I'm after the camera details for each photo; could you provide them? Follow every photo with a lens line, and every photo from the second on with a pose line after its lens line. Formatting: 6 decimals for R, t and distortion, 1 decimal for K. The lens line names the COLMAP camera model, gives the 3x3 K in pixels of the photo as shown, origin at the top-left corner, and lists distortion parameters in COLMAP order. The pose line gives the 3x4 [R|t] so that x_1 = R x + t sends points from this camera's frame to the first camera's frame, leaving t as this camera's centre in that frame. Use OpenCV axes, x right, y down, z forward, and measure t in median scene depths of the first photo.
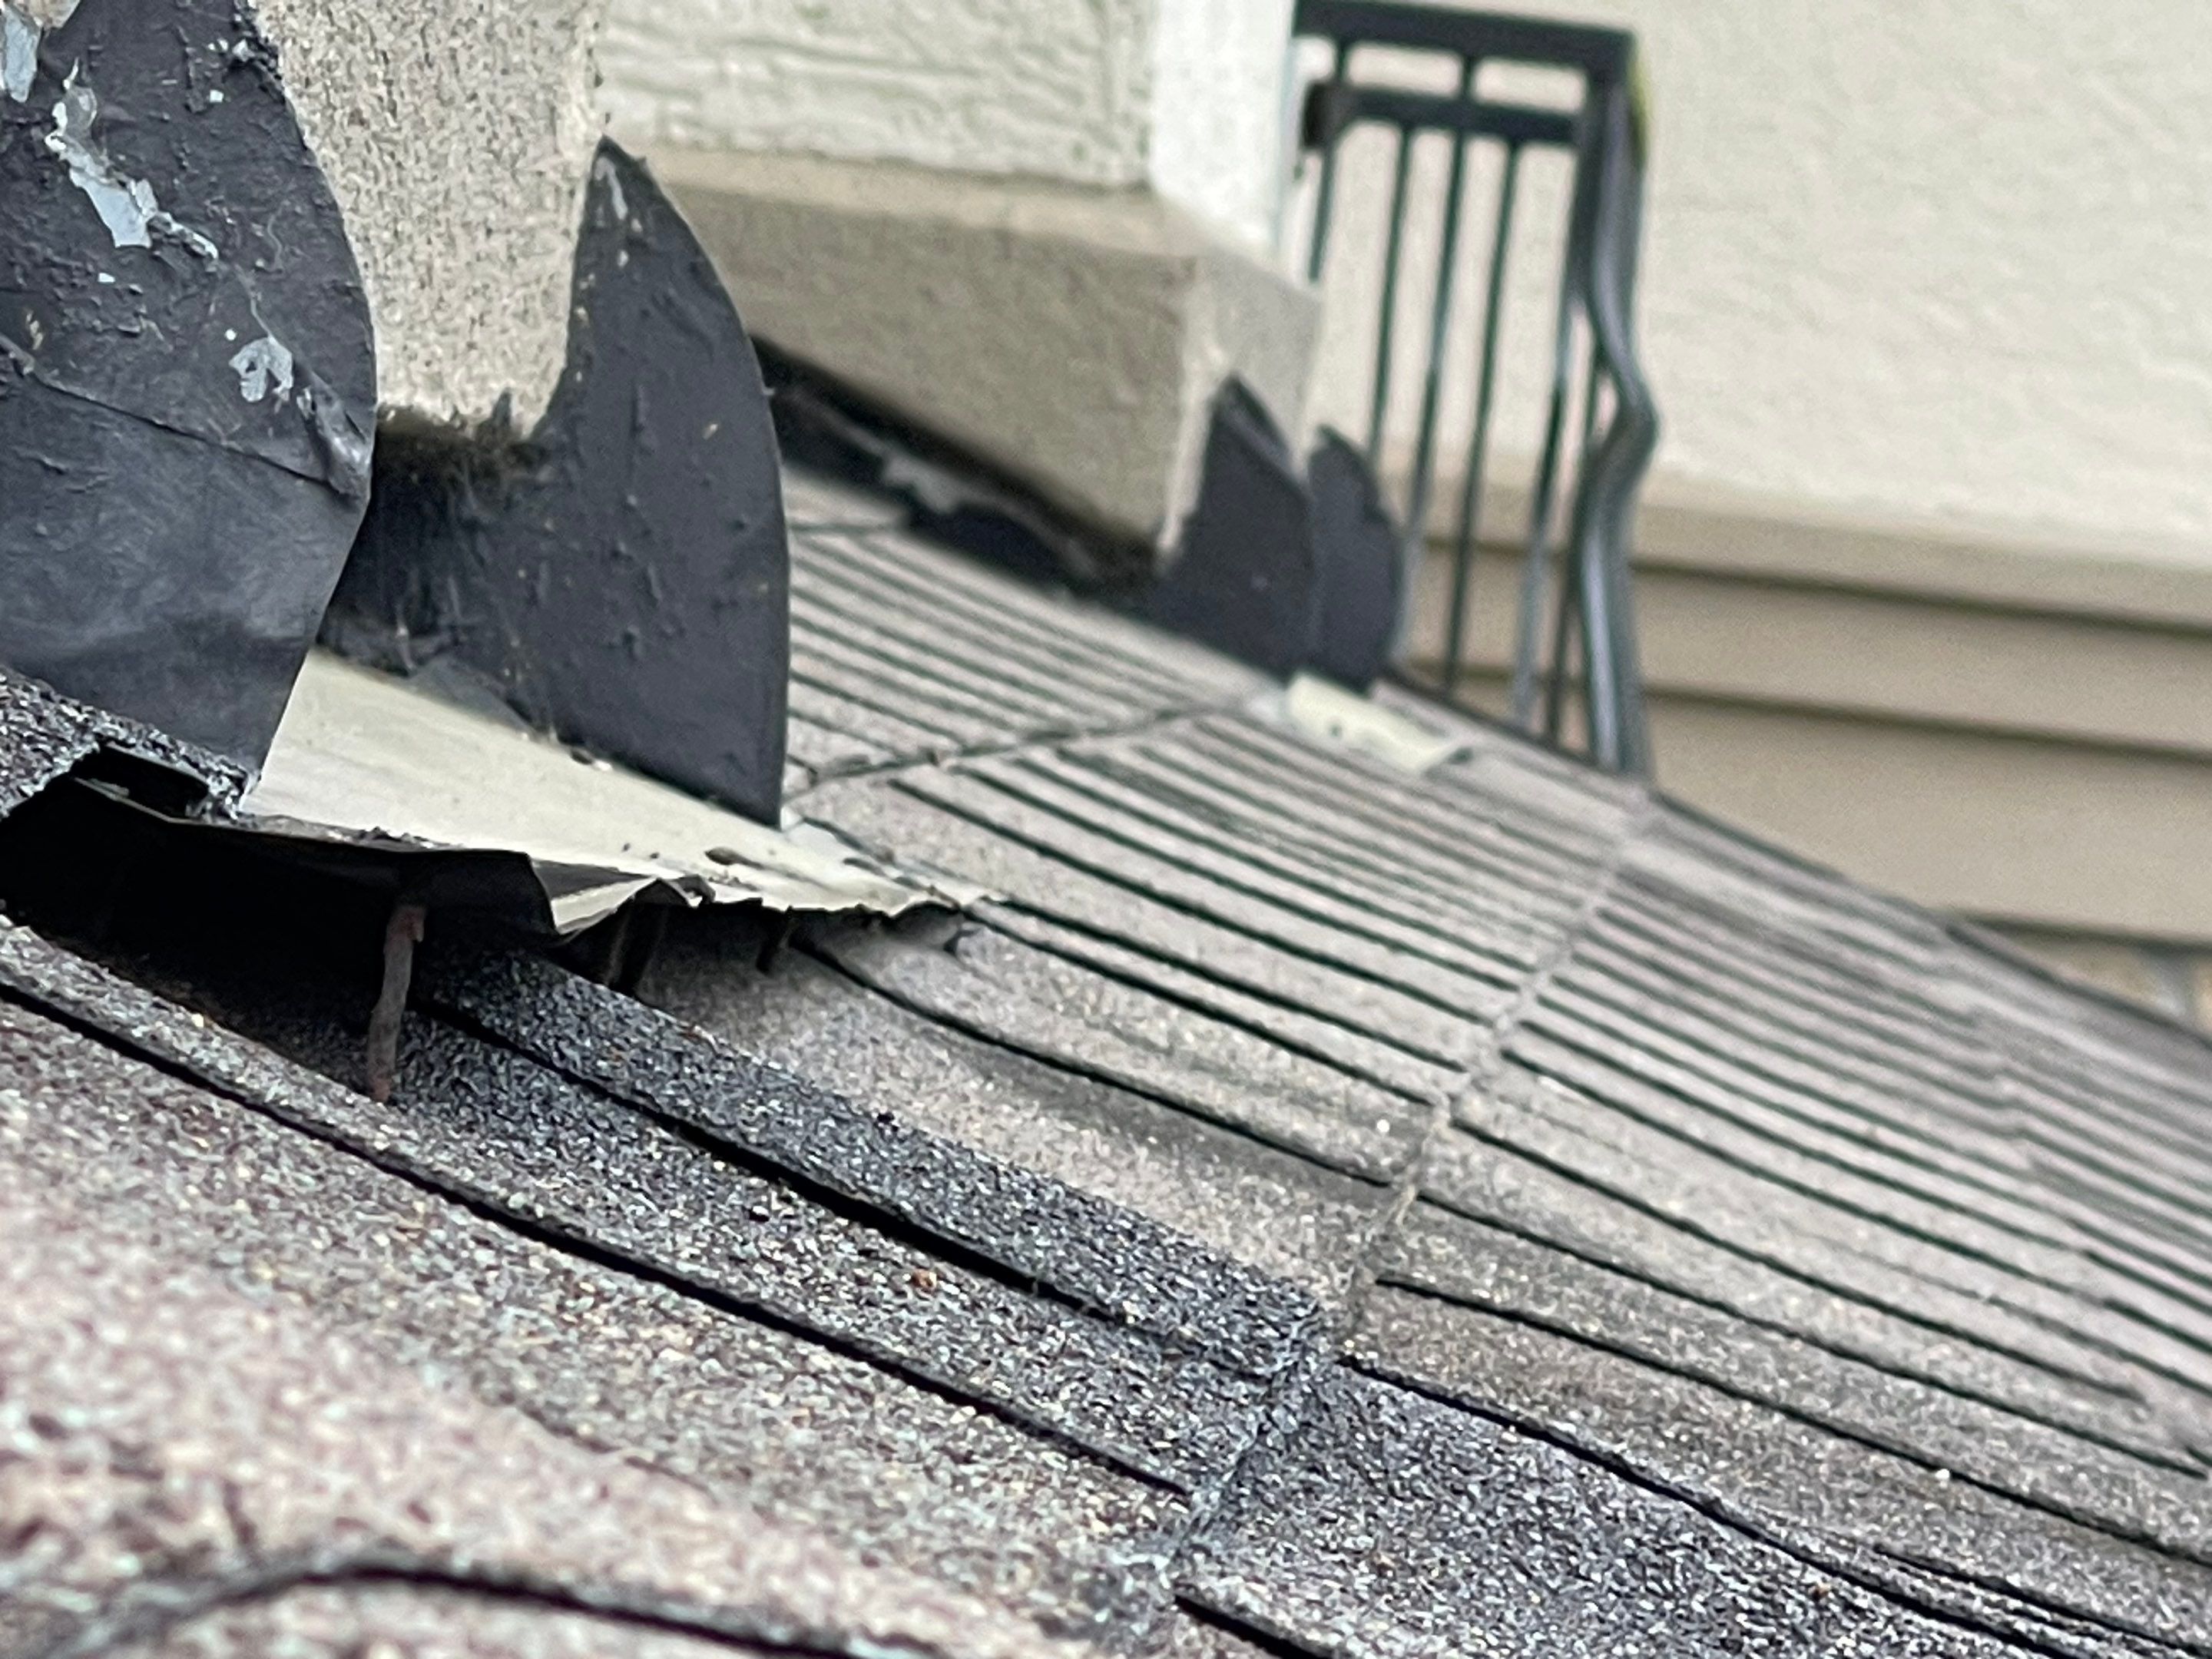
lens RADIAL K [[5198.3, 0, 1111.2], [0, 5198.3, 955.2], [0, 0, 1]] dist [0.061179, -0.197685]
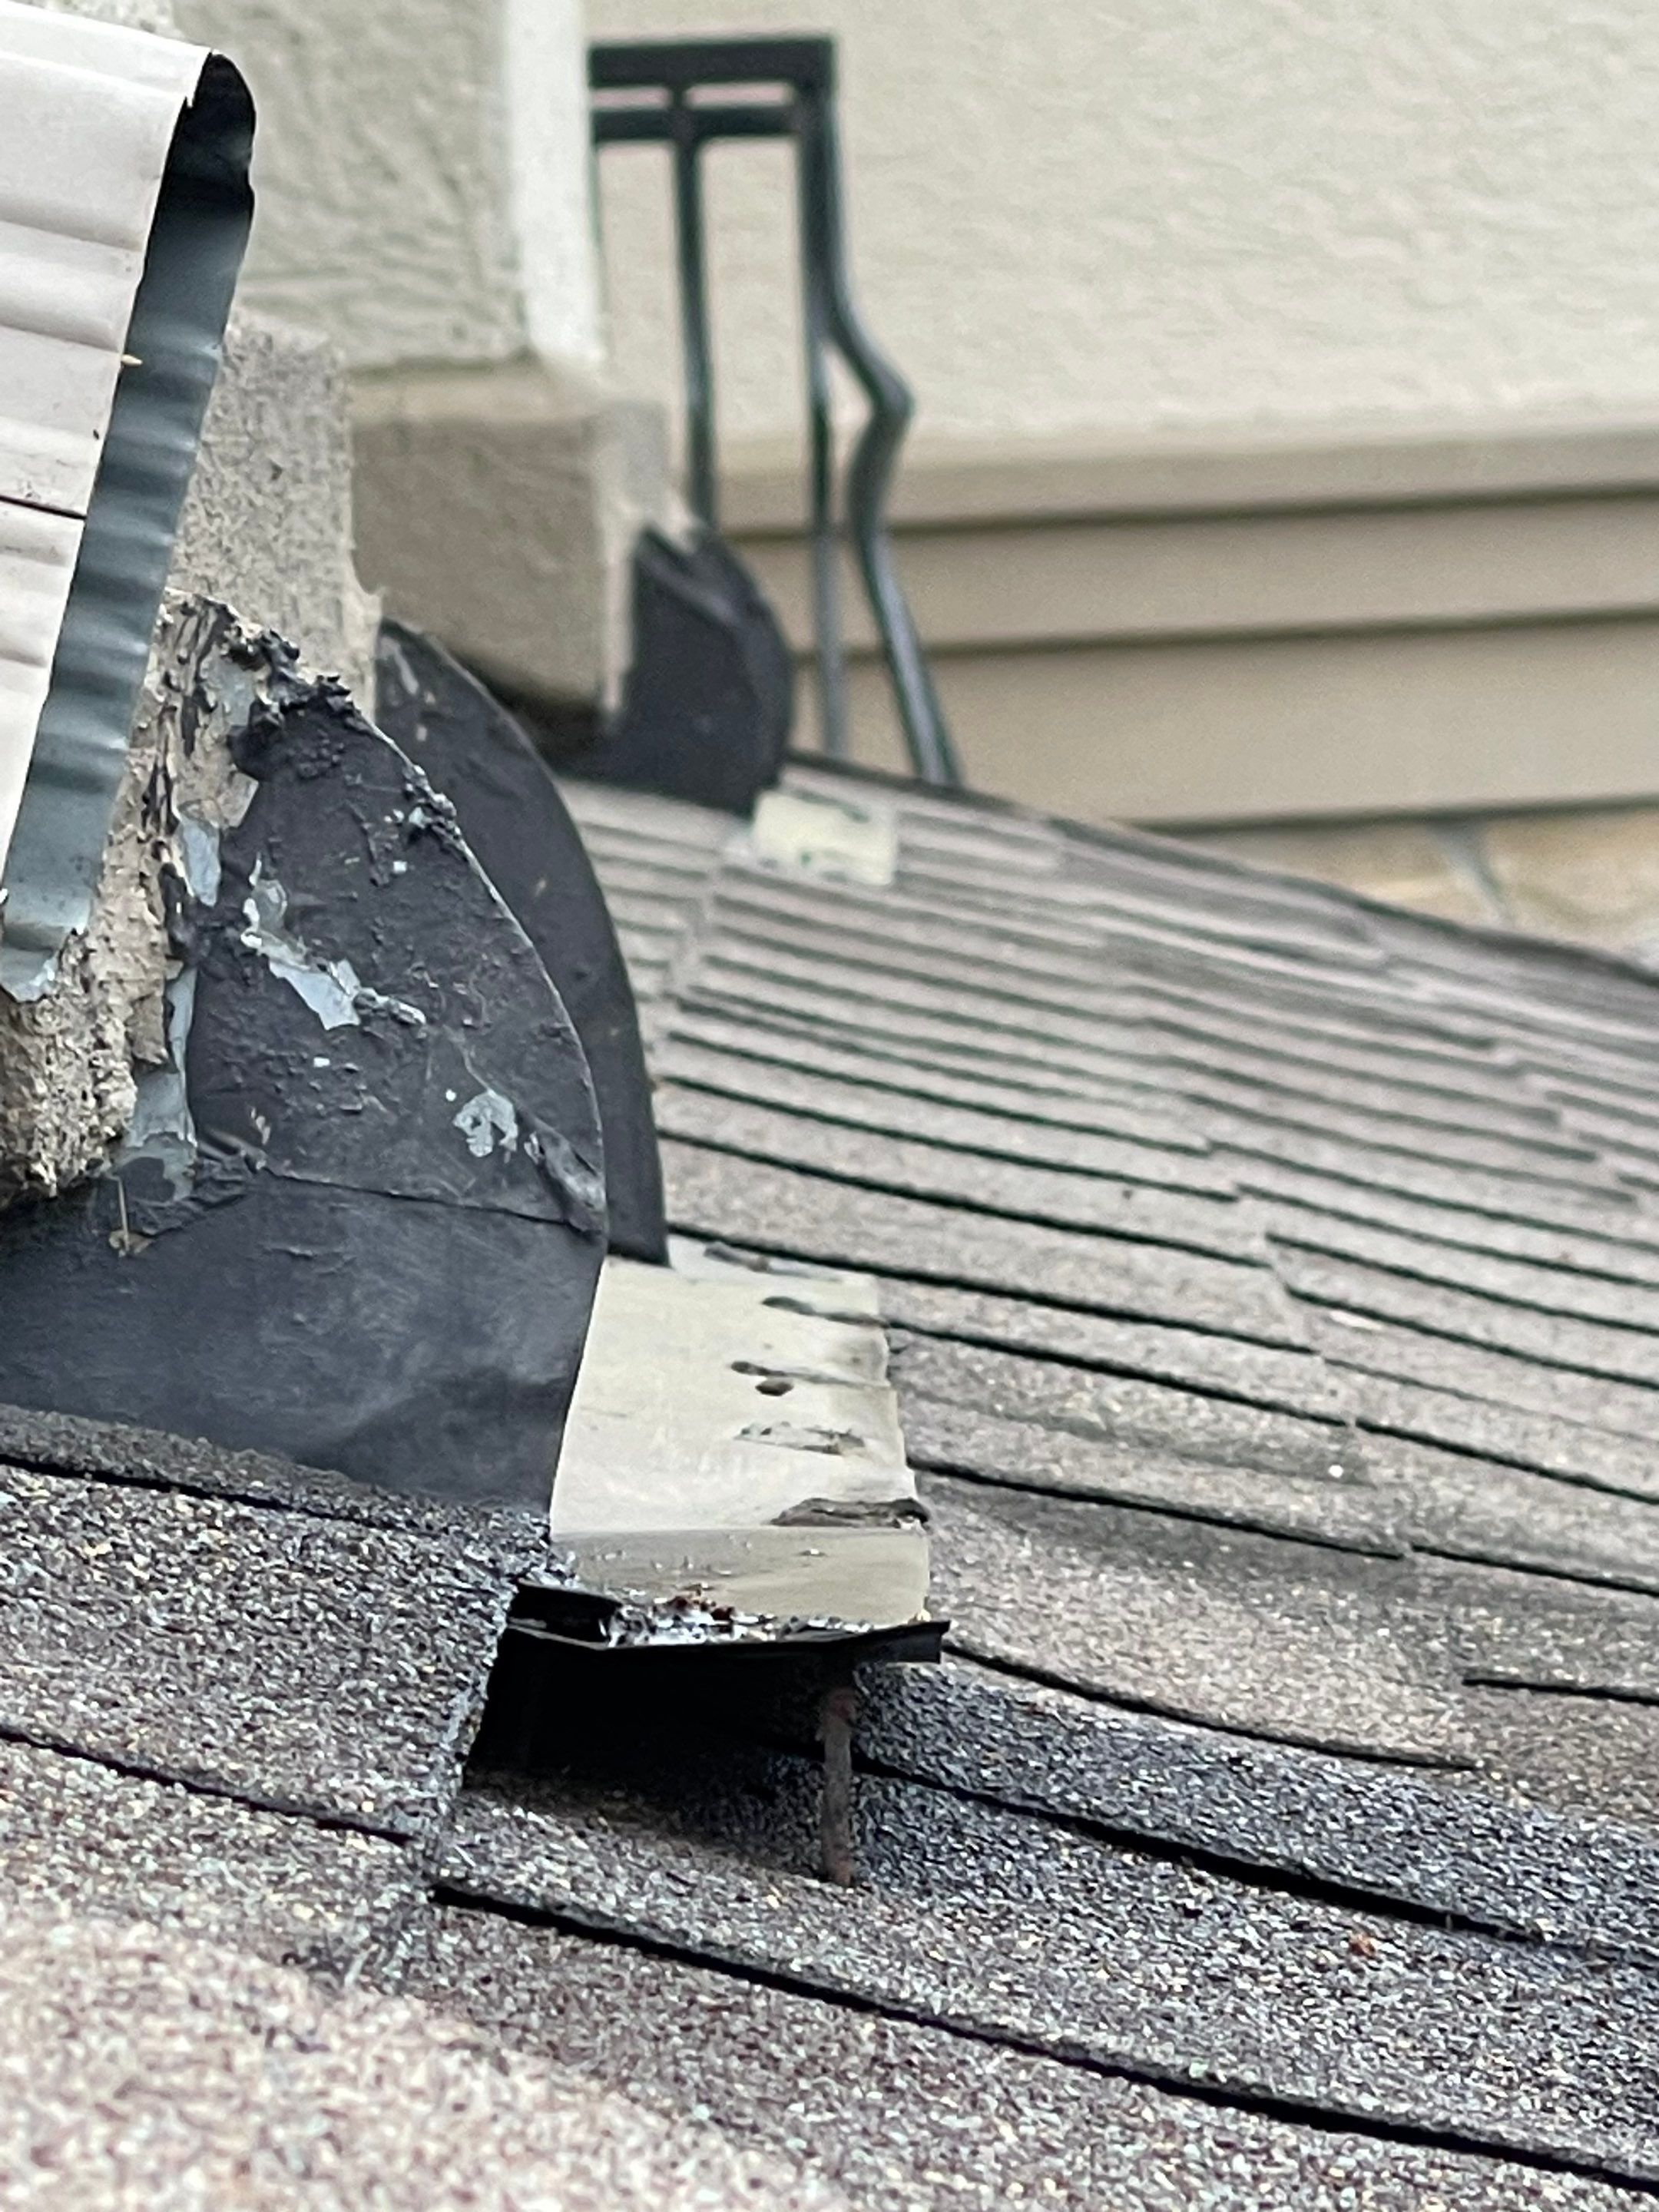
lens RADIAL K [[5198.3, 0, 829.5], [0, 5198.3, 1106.0], [0, 0, 1]] dist [0.061179, -0.197685]
pose [[0.985144, -0.167257, 0.038944, -0.146115], [0.167215, 0.985911, 0.004340, -0.117038], [-0.039122, 0.002237, 0.999232, -0.010910]]
